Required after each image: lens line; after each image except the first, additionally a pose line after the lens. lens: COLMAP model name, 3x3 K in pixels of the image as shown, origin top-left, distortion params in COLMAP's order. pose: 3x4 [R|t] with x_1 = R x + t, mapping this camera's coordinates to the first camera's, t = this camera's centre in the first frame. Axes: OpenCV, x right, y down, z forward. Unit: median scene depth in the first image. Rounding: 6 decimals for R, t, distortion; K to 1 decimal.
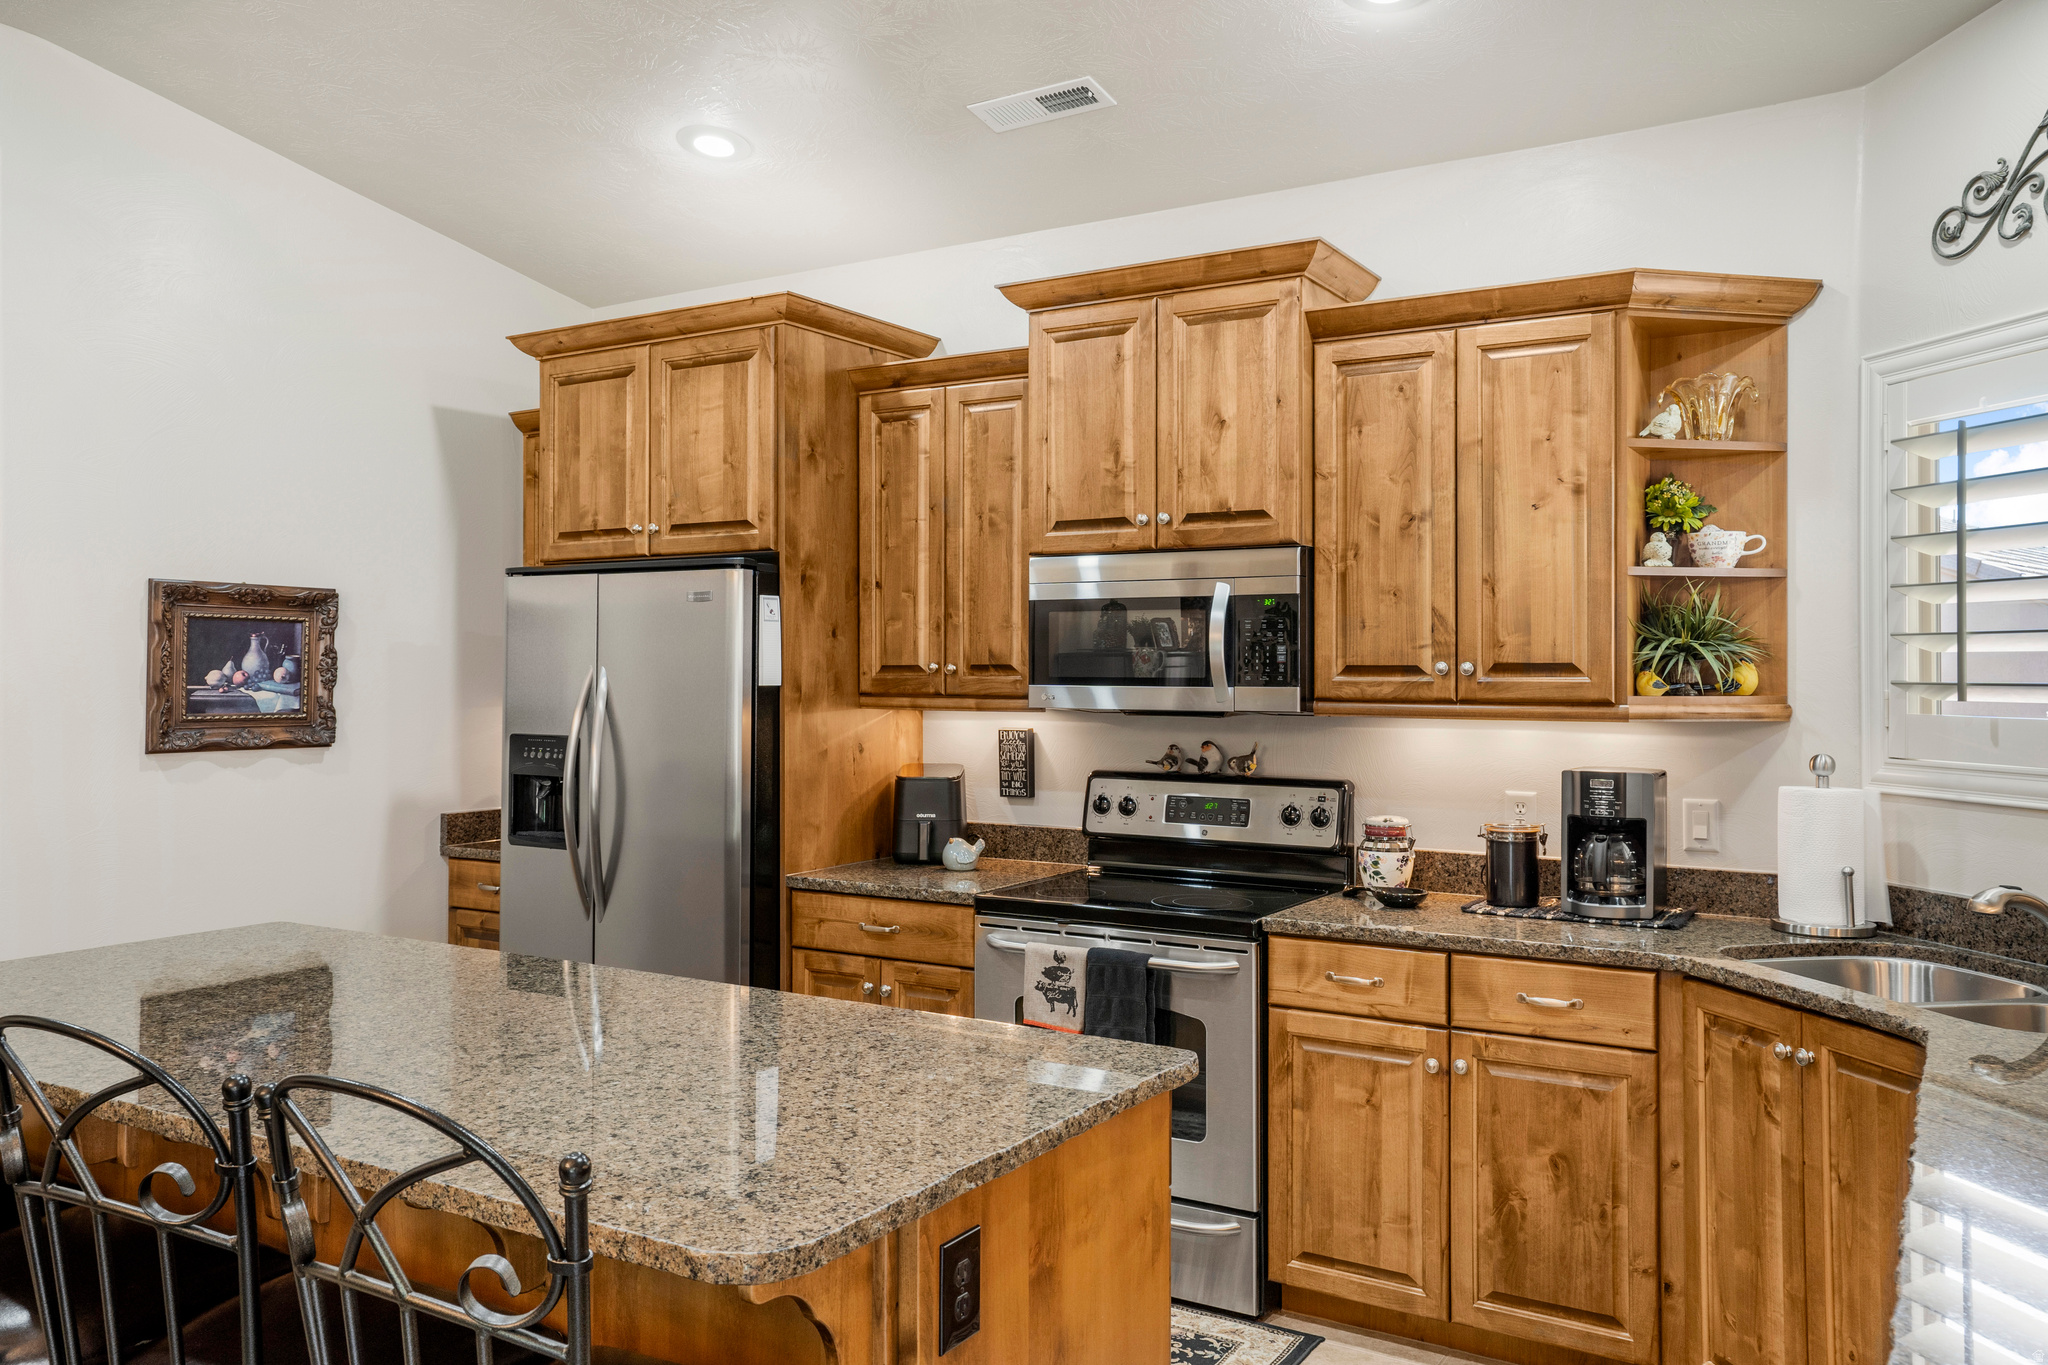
lens RADIAL K [[1569.0, 0, 963.5], [0, 1569.0, 650.5], [0, 0, 1]] dist [0.036354, 0.006479]
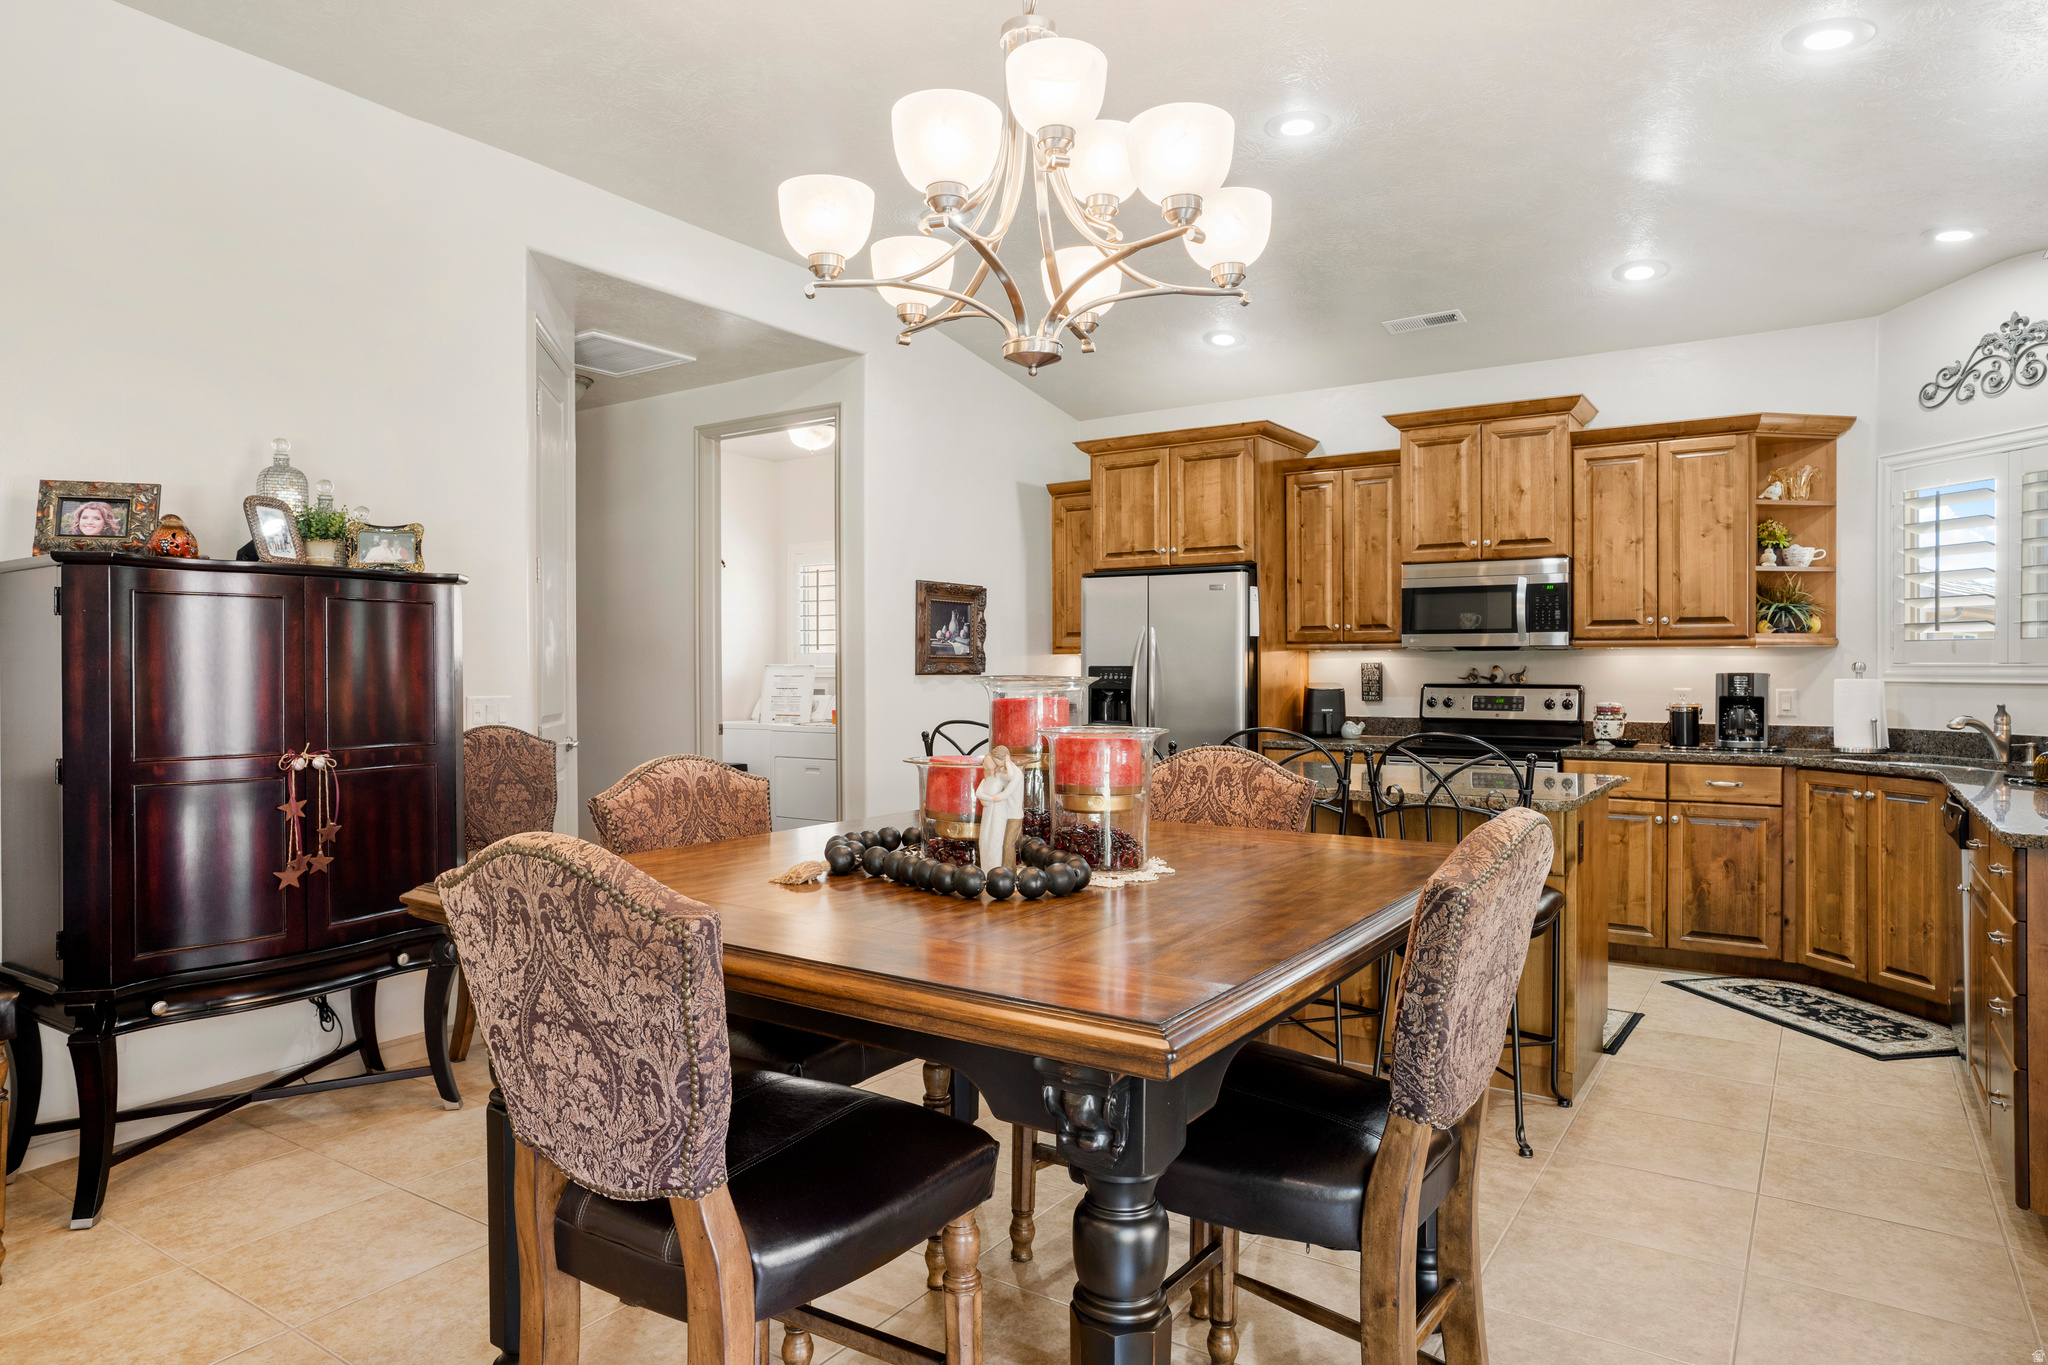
lens RADIAL K [[1230.2, 0, 1027.5], [0, 1230.2, 666.4], [0, 0, 1]] dist [0.021563, 0.010607]
pose [[0.999952, -0.004862, -0.008536, -0.410227], [0.004994, 0.999867, 0.015523, 0.037103], [0.008460, -0.015565, 0.999843, -0.473244]]
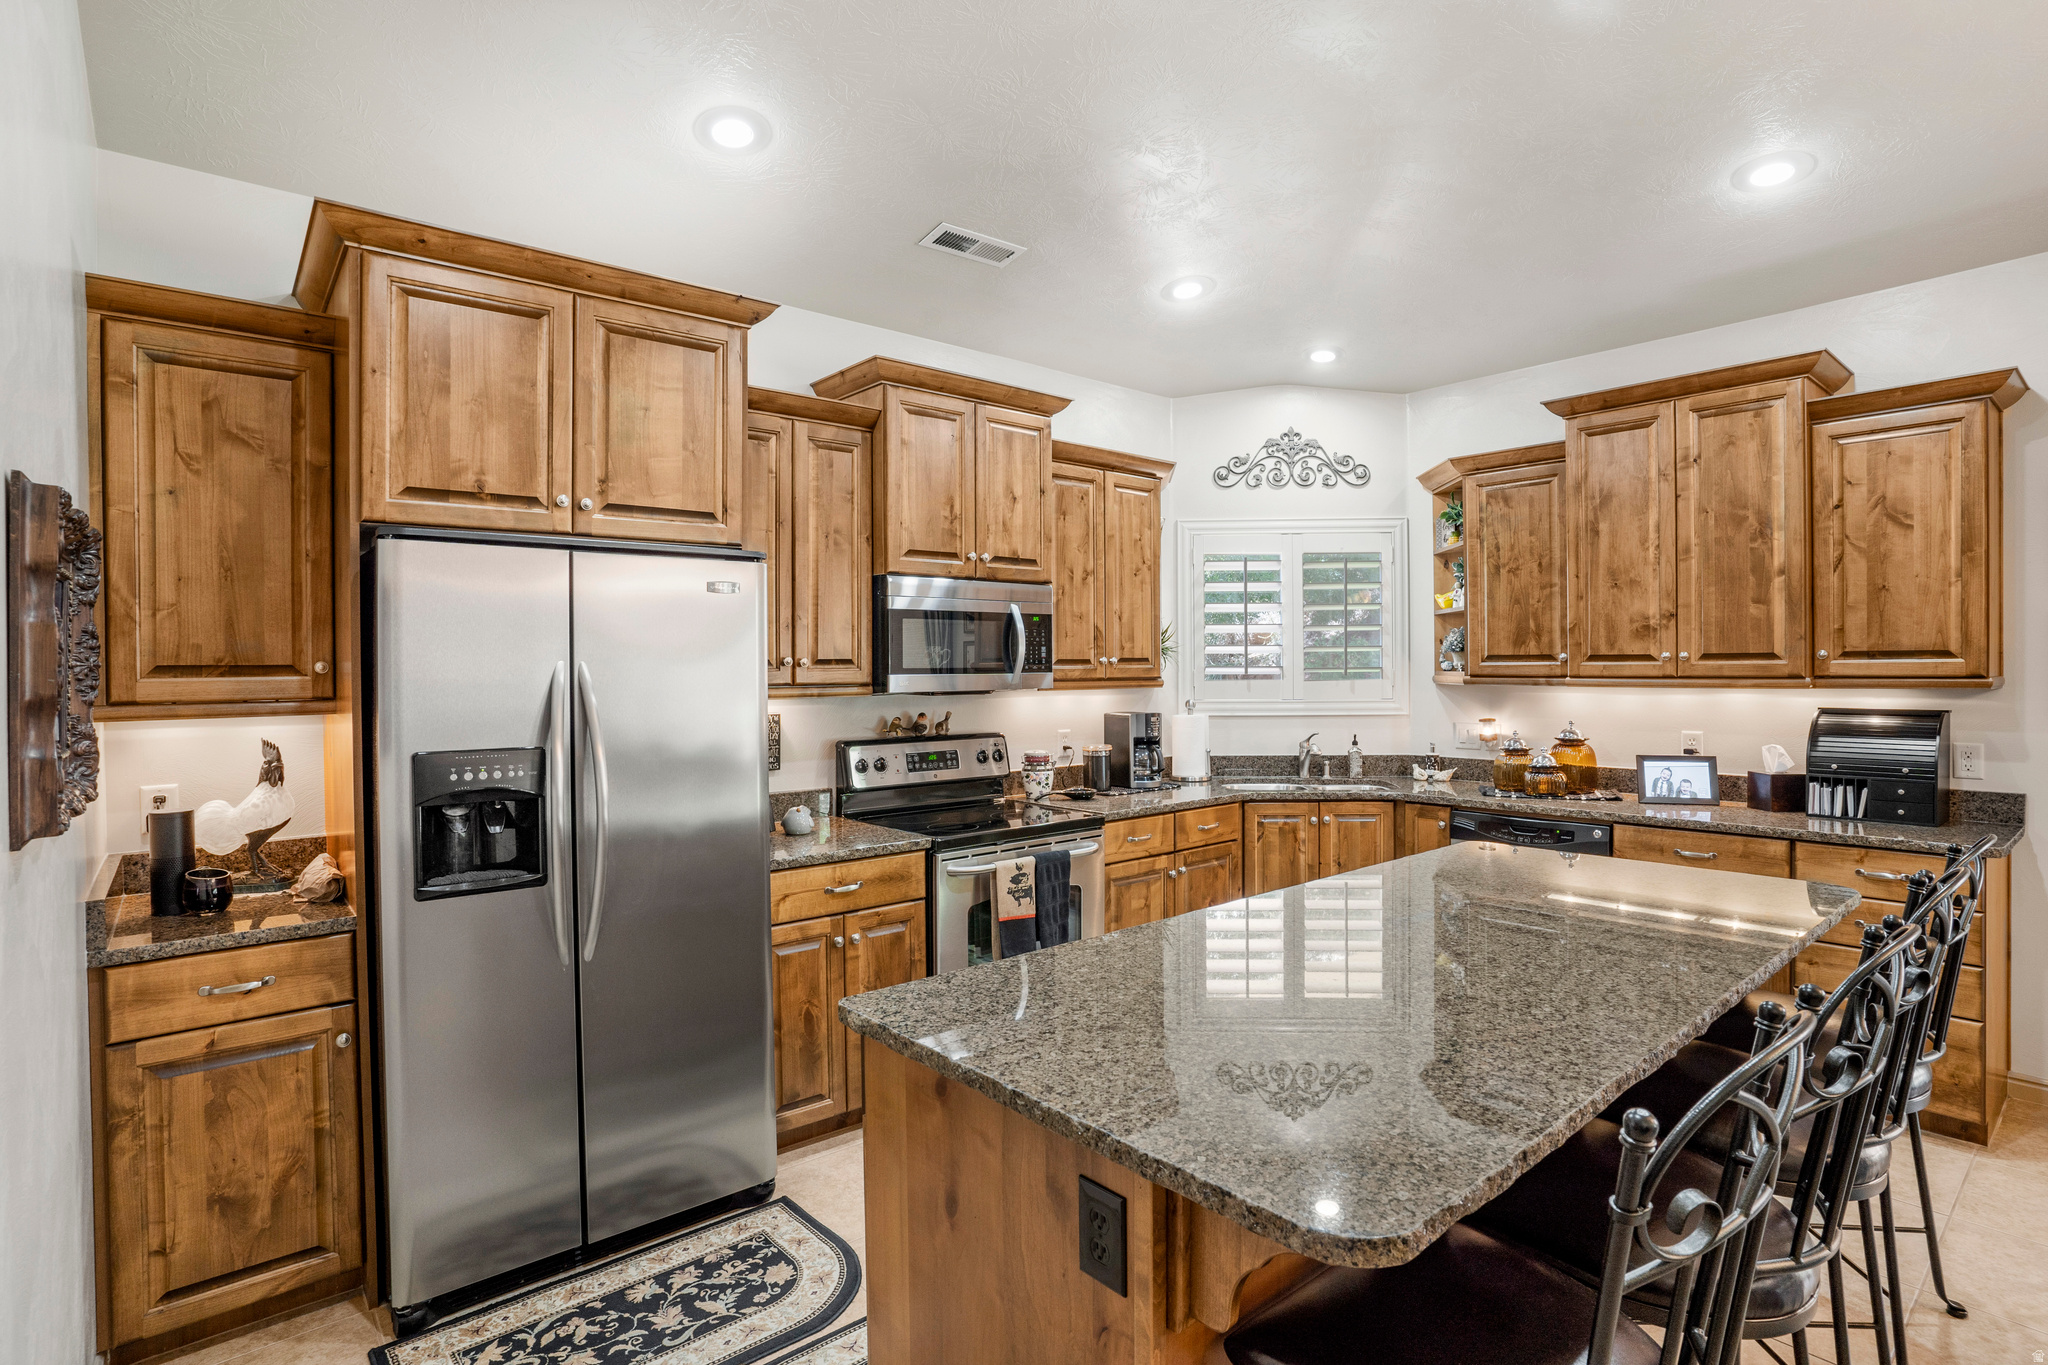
lens RADIAL K [[1024.3, 0, 1025.0], [0, 1024.3, 667.4], [0, 0, 1]] dist [-0.052311, 0.000520]
pose [[0.301844, -0.006149, 0.953338, -0.771522], [-0.004139, 0.999961, 0.007761, 0.009675], [-0.953348, -0.006289, 0.301807, 0.691465]]
